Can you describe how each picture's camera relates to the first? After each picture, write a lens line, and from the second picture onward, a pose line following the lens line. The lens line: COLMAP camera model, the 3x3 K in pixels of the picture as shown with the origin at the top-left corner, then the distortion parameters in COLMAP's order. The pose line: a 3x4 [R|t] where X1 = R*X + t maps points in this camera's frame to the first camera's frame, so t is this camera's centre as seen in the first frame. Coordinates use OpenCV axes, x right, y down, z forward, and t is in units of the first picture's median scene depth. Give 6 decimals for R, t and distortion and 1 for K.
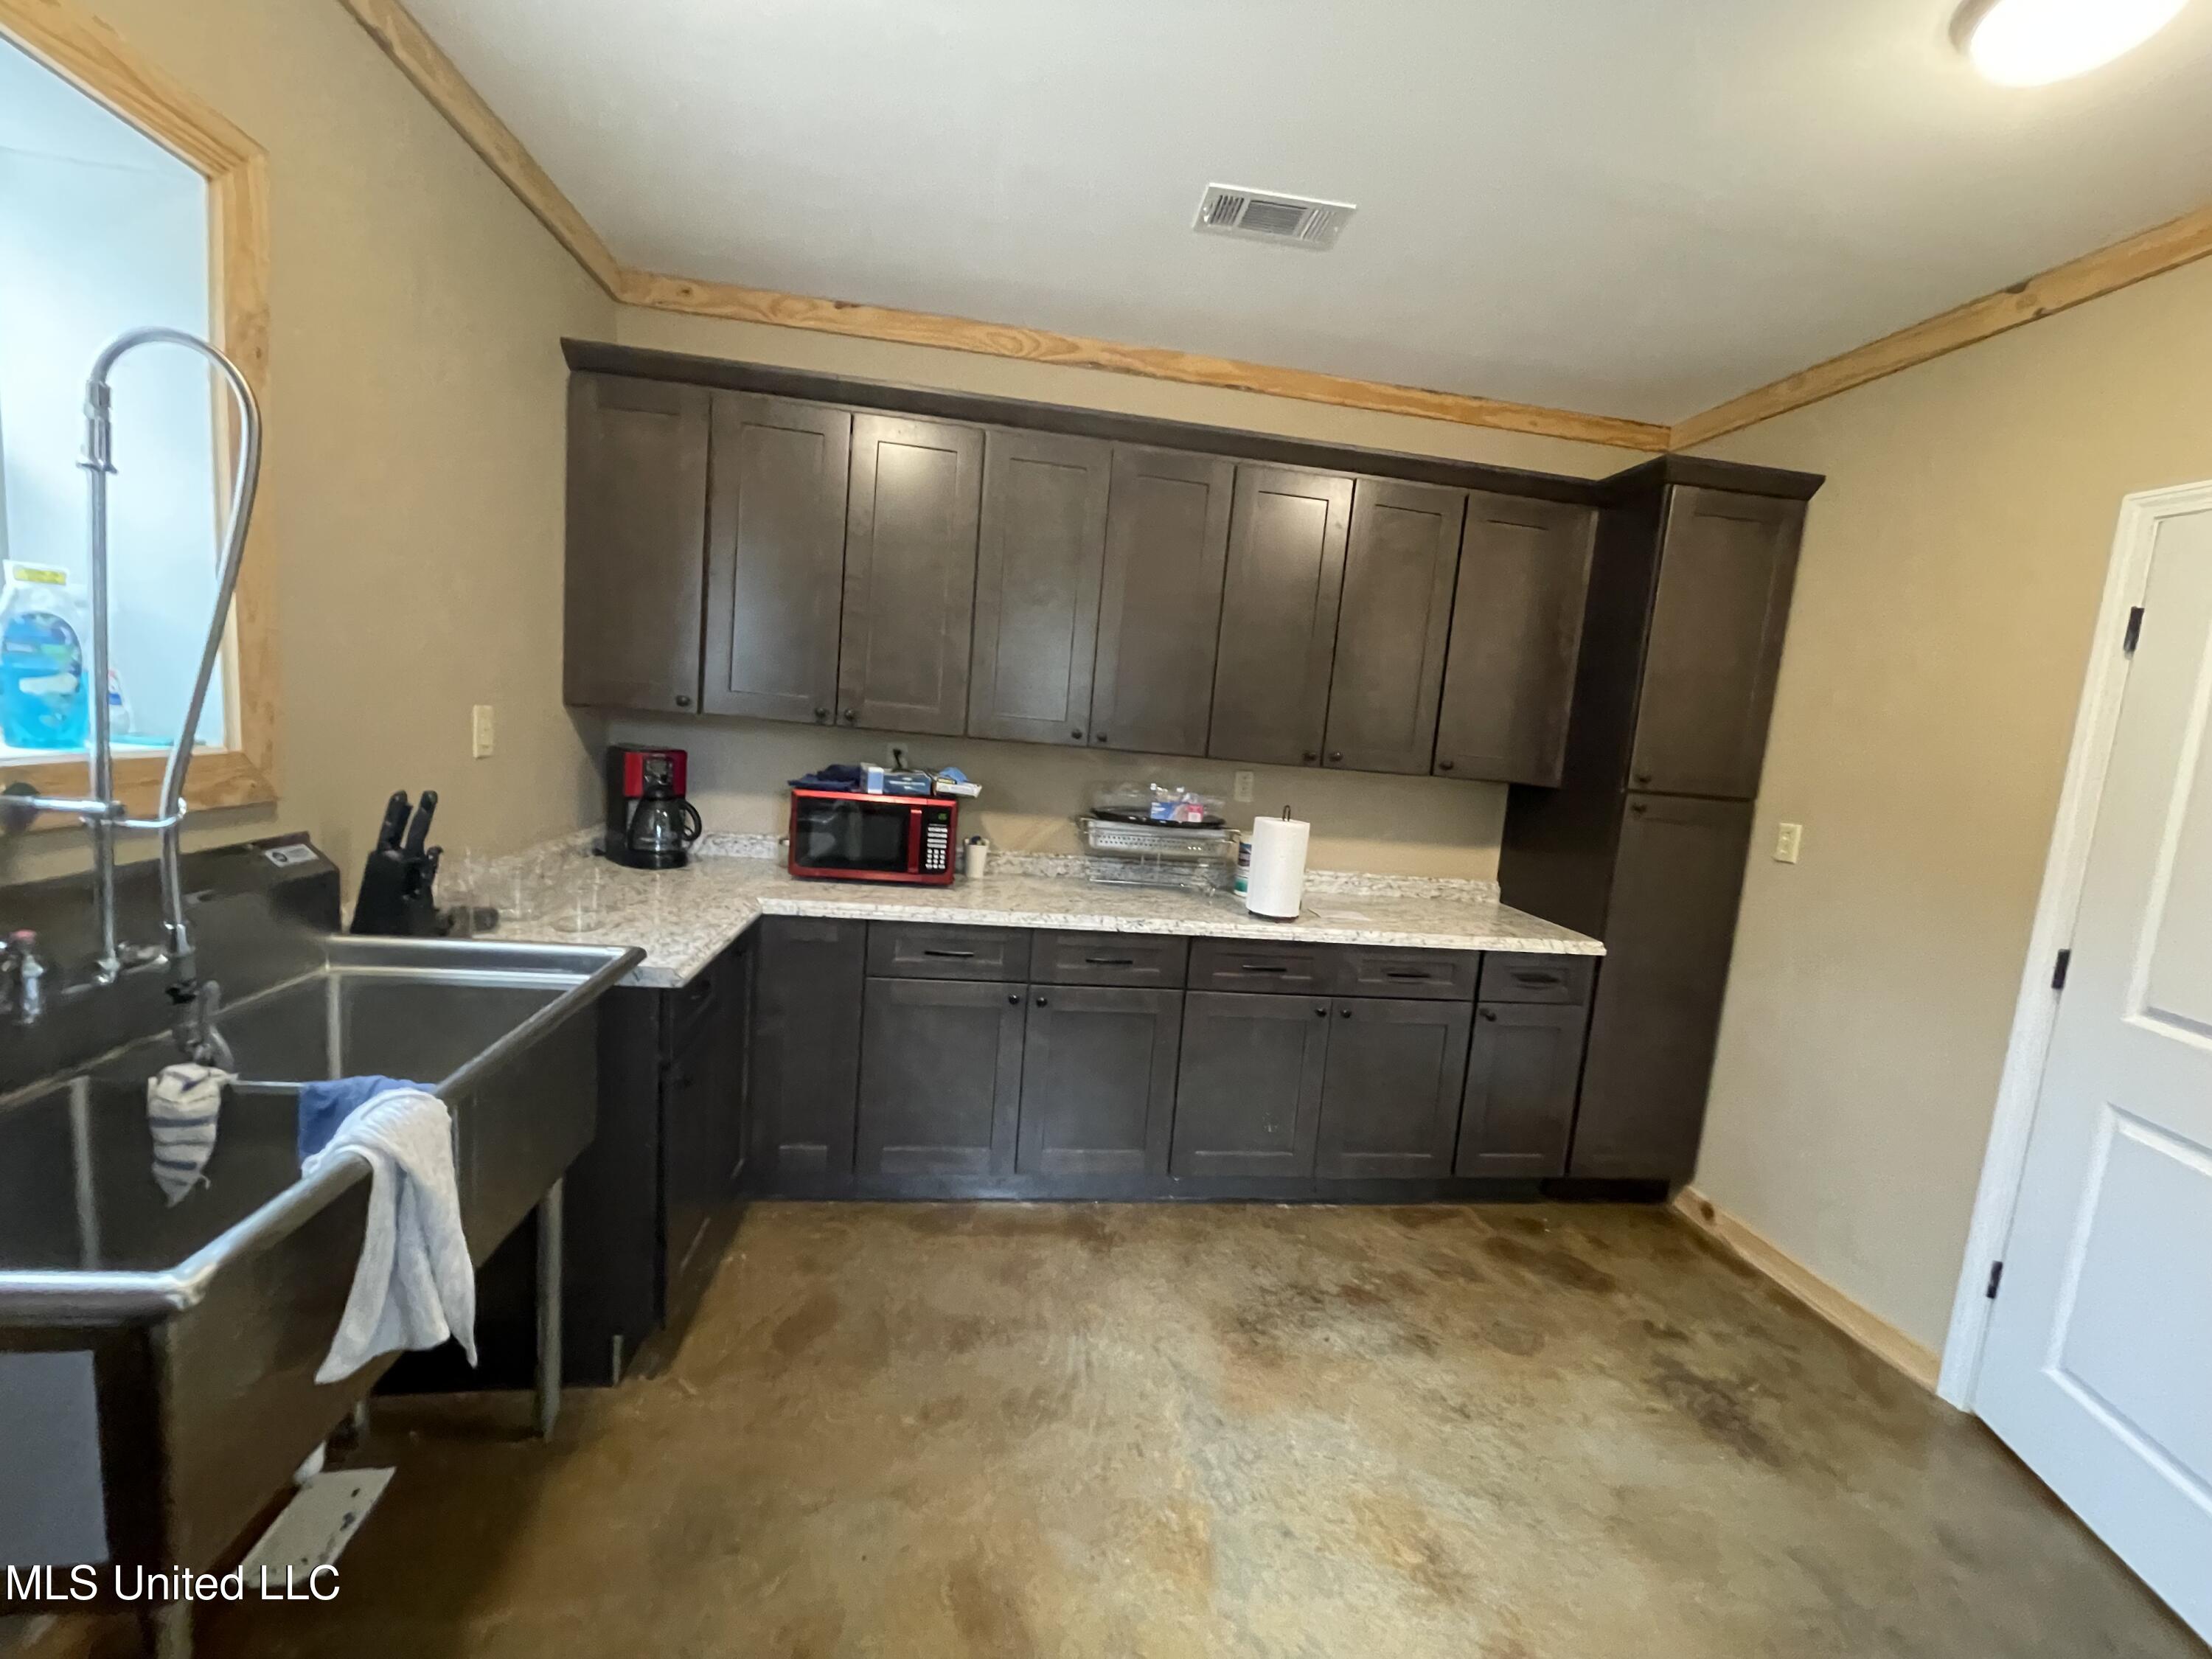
lens RADIAL K [[890.4, 0, 1108.0], [0, 890.4, 824.3], [0, 0, 1]] dist [0.000323, -0.000332]
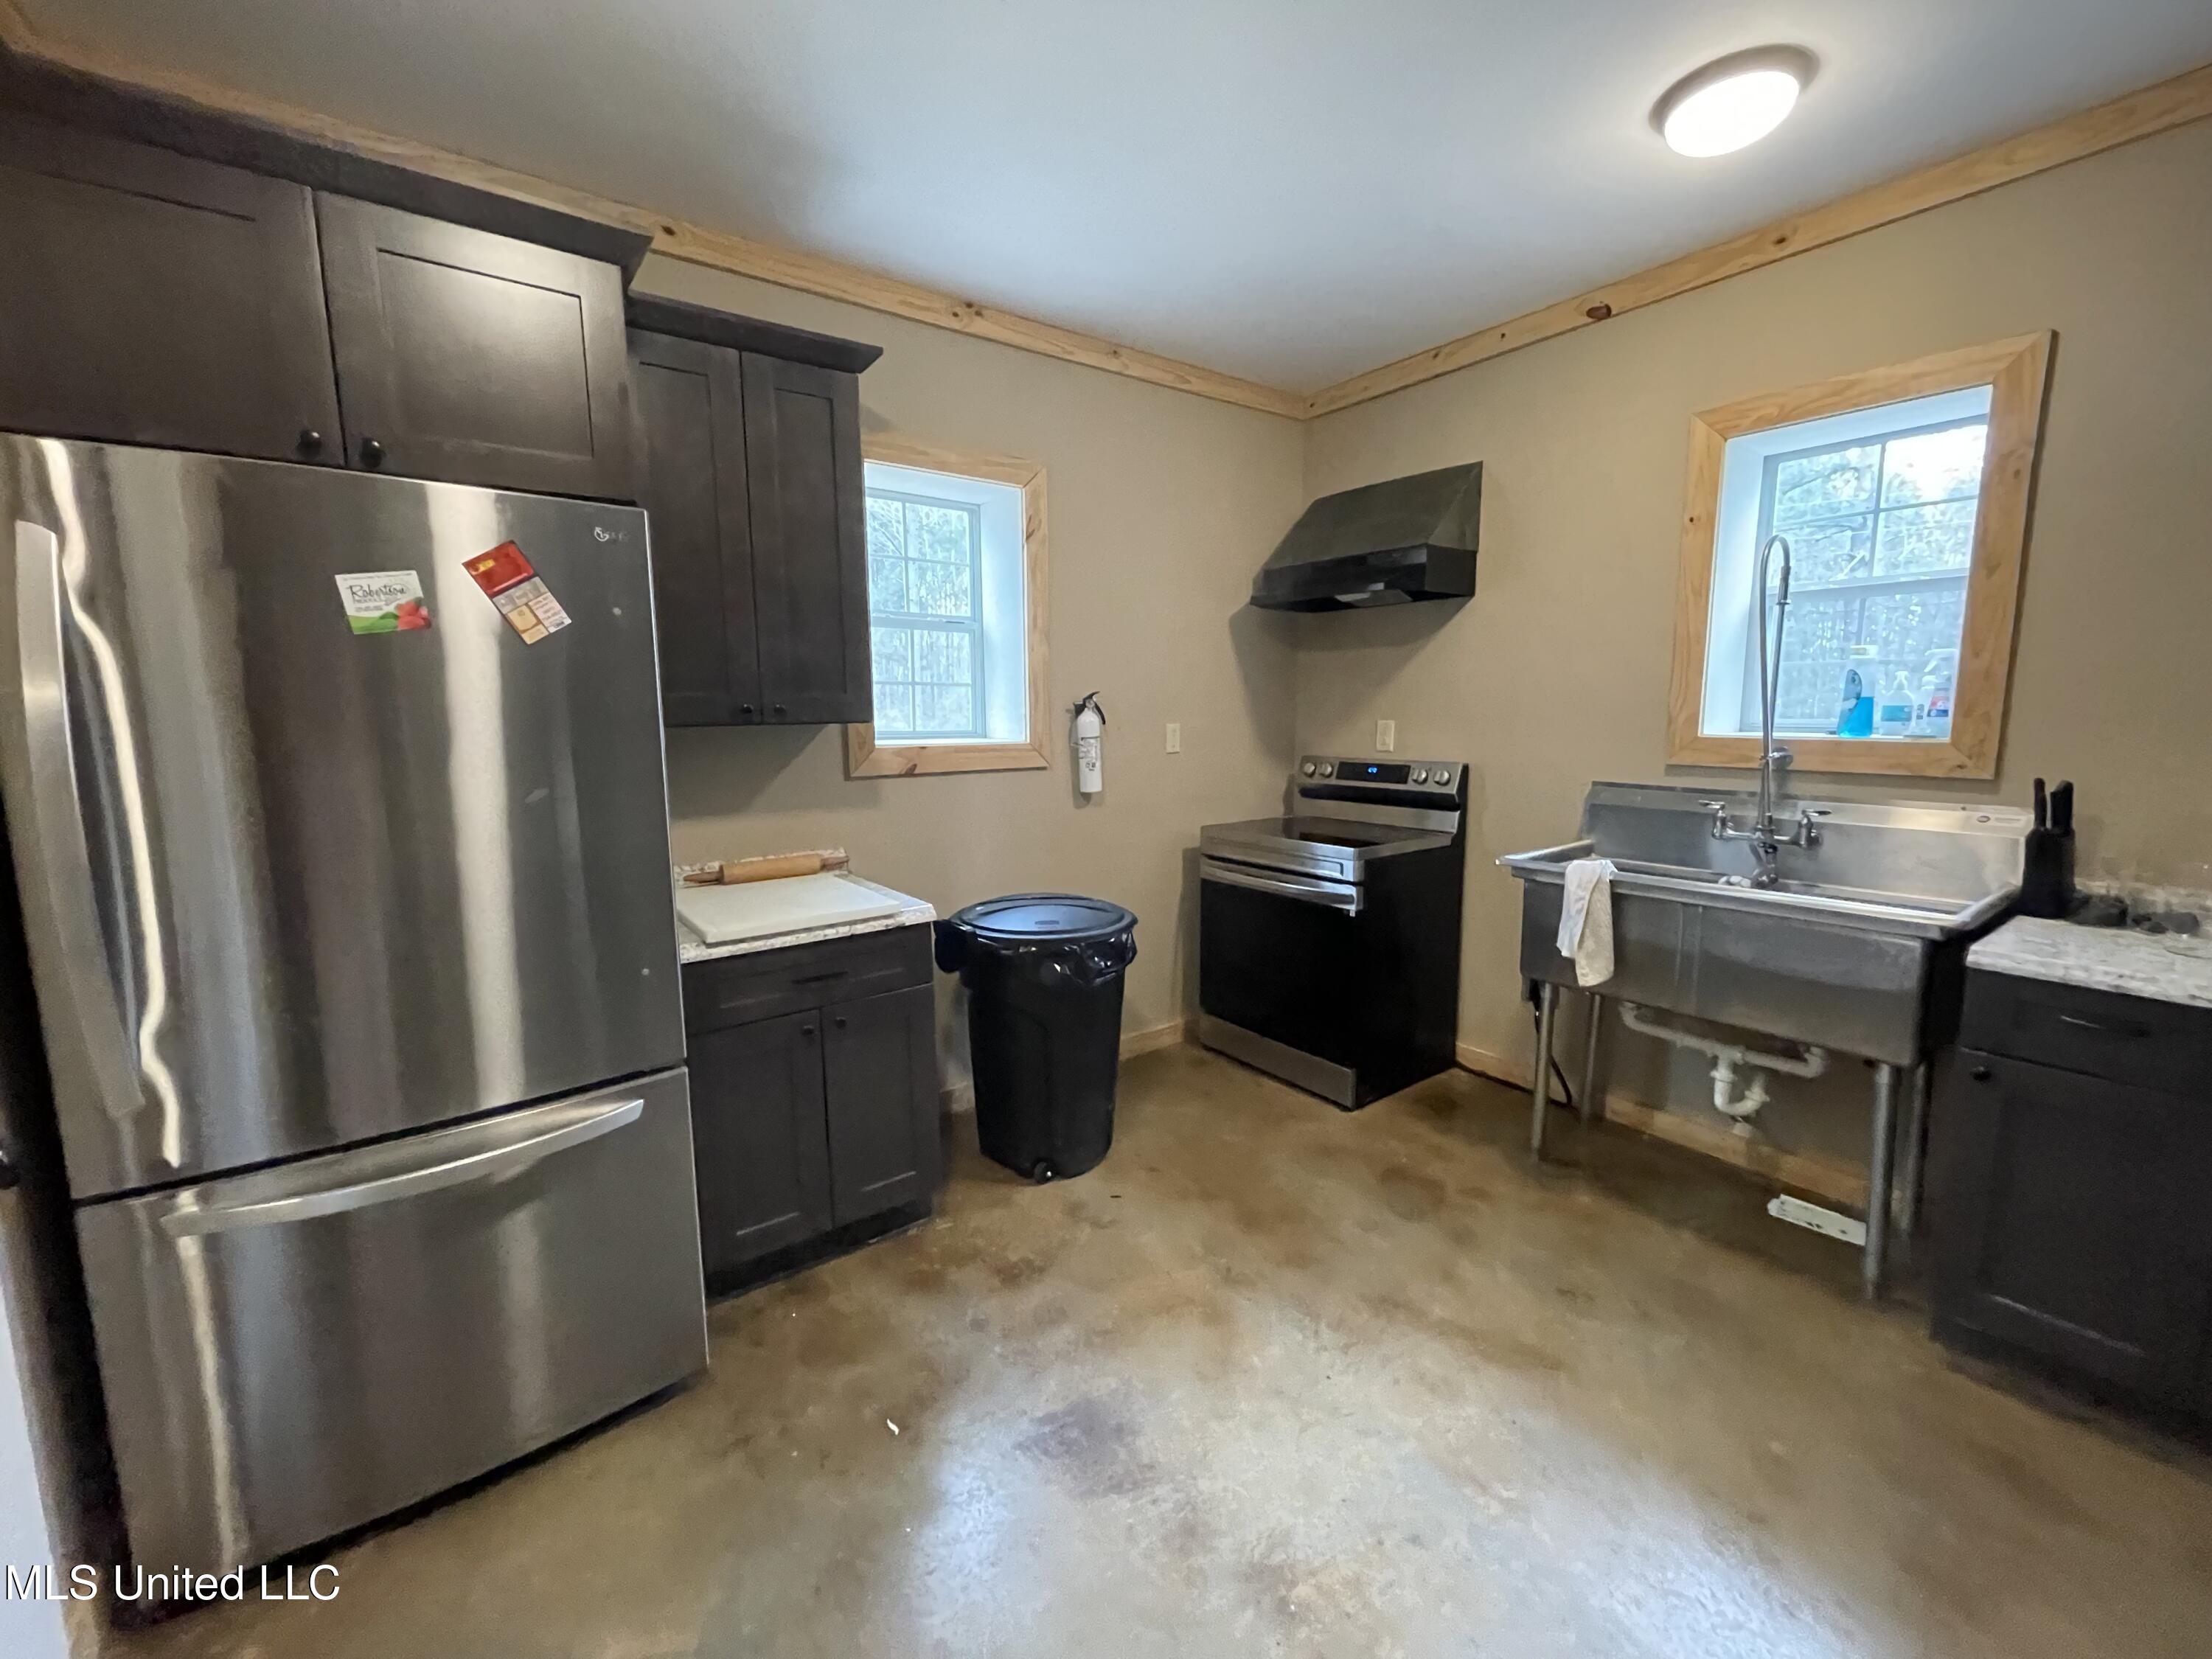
lens RADIAL K [[890.4, 0, 1108.0], [0, 890.4, 824.3], [0, 0, 1]] dist [0.000323, -0.000332]
pose [[-0.873725, -0.016311, -0.486146, 0.686007], [-0.122719, 0.974499, 0.187861, -0.039516], [0.470685, 0.223798, -0.853446, 1.078481]]
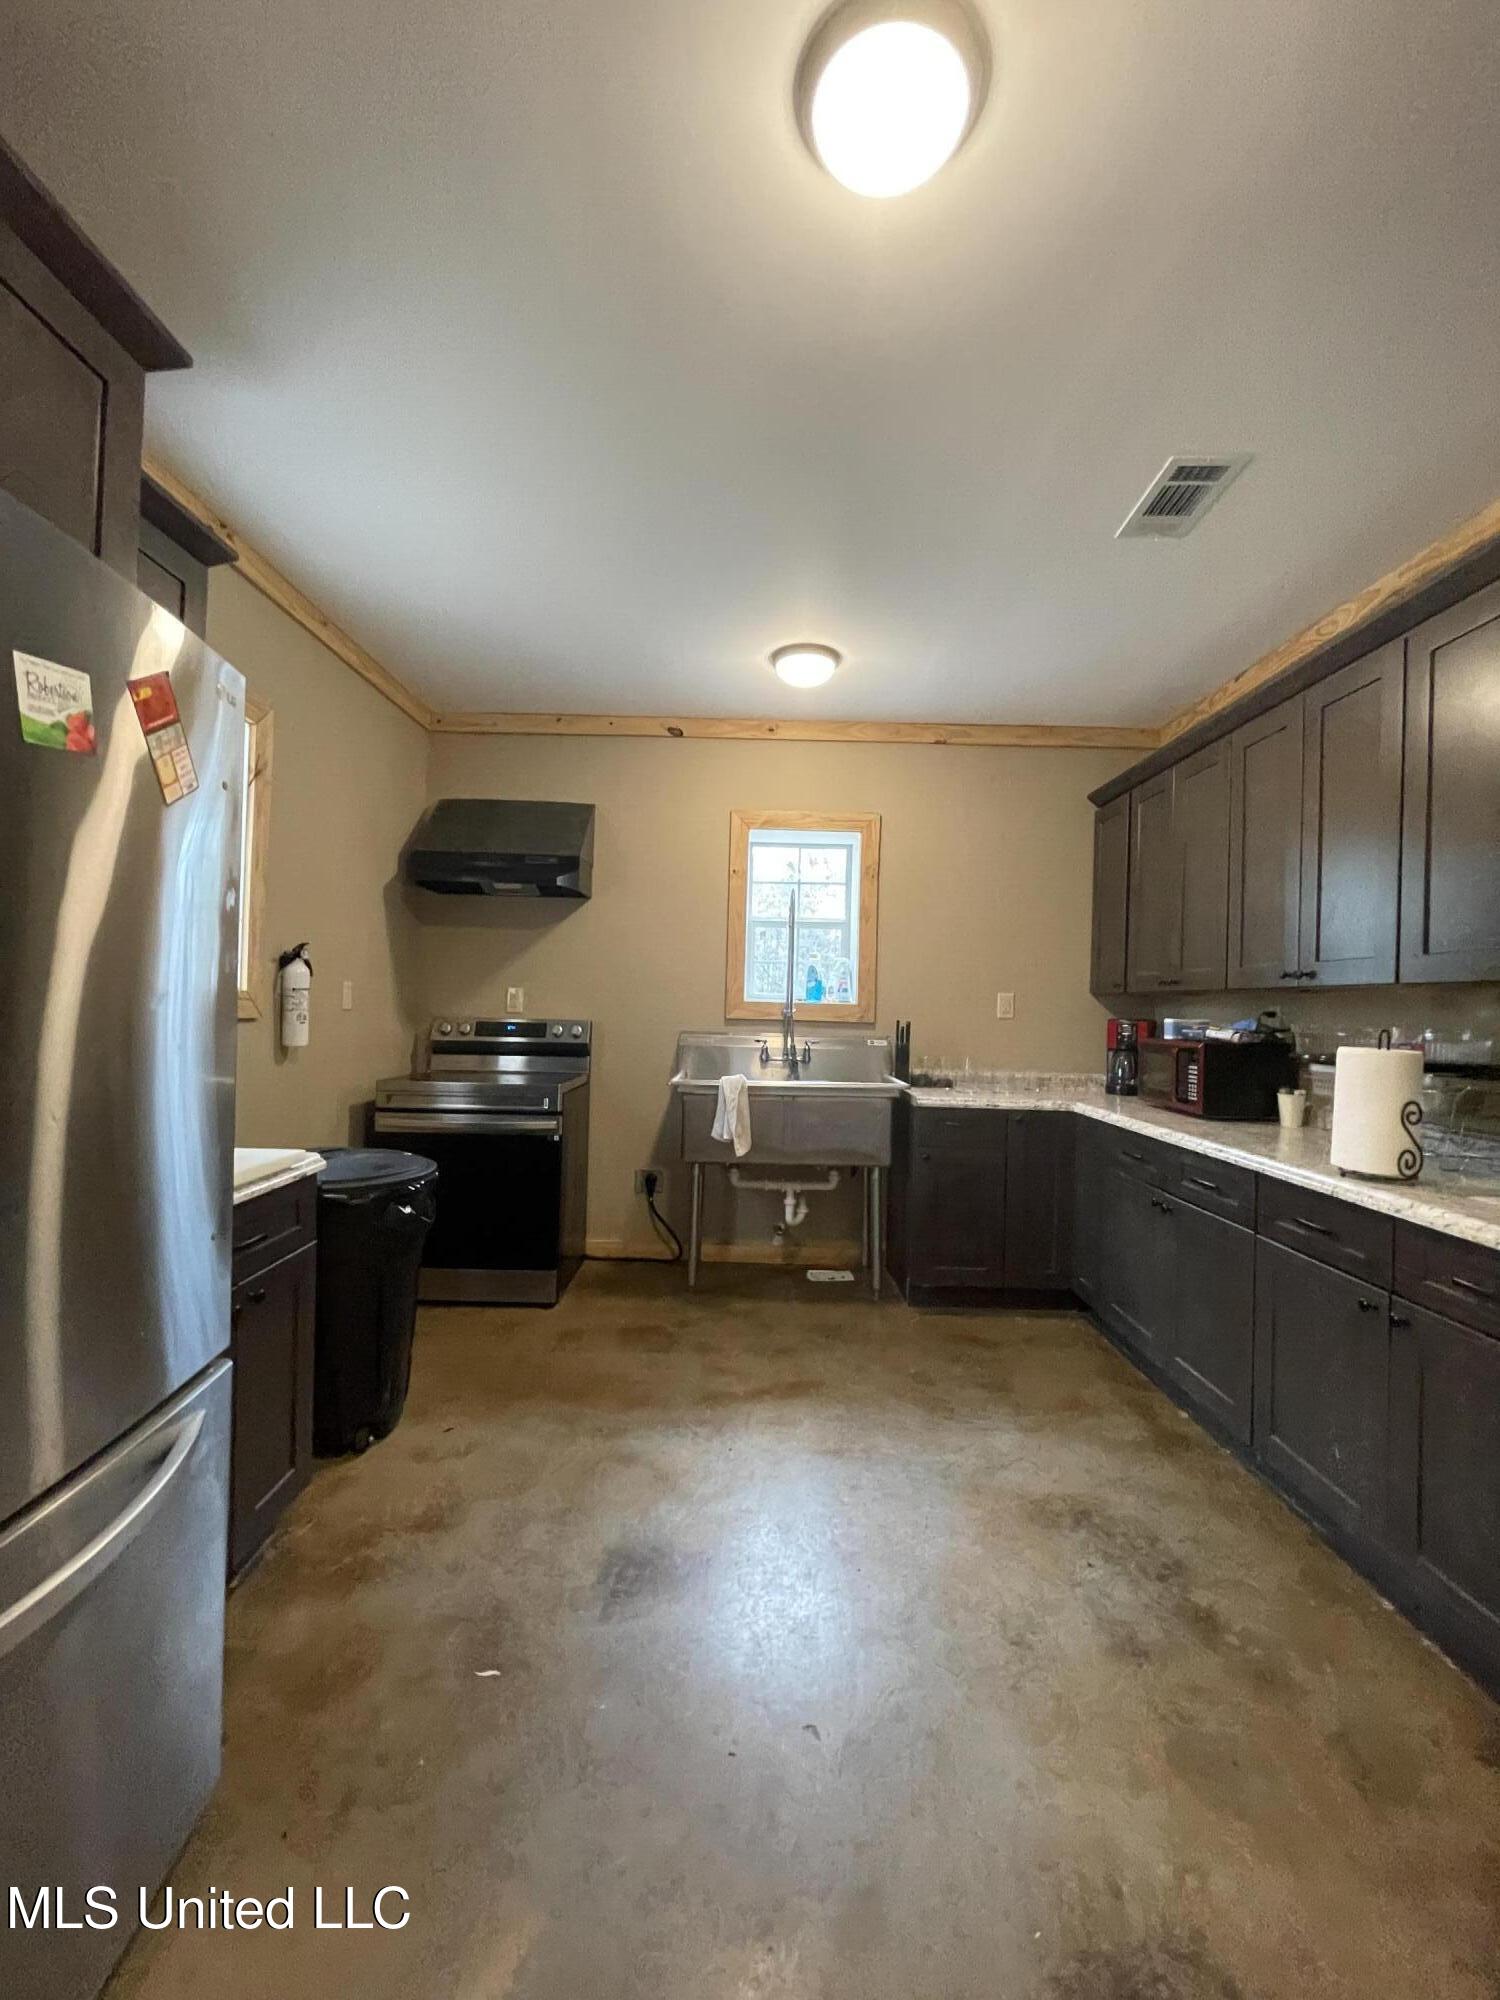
lens RADIAL K [[805.0, 0, 750.0], [0, 805.0, 1000.0], [0, 0, 1]] dist [0.000323, -0.000332]
pose [[-0.135658, -0.100725, -0.985622, 1.159915], [-0.150317, 0.985395, -0.080013, 0.111484], [0.979286, 0.137301, -0.148817, 0.676986]]
